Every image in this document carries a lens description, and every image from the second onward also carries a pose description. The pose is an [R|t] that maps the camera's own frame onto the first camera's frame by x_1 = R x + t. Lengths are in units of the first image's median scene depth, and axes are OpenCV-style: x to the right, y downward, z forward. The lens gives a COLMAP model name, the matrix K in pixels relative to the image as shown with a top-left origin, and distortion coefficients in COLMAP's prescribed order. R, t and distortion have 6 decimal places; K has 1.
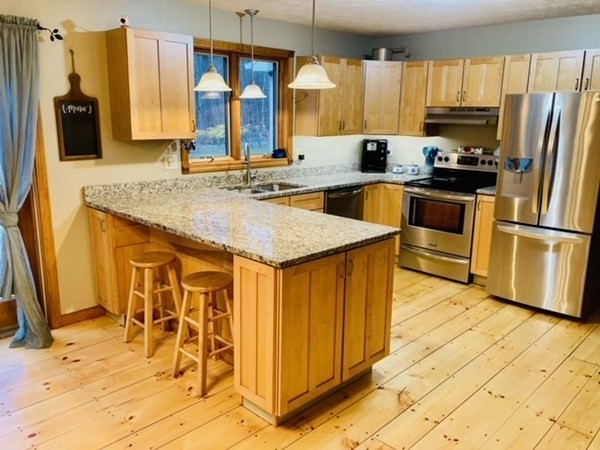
lens RADIAL K [[486.0, 0, 301.4], [0, 486.0, 217.0], [0, 0, 1]] dist [0.054350, -0.003614]
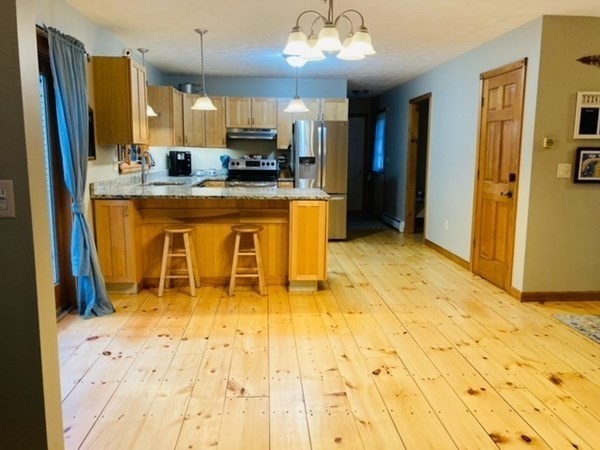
lens RADIAL K [[486.0, 0, 301.4], [0, 486.0, 217.0], [0, 0, 1]] dist [0.054350, -0.003614]
pose [[0.662506, -0.106865, 0.741395, -0.702375], [0.153909, 0.988073, 0.004888, 0.065139], [-0.733074, 0.110869, 0.671052, -0.107535]]
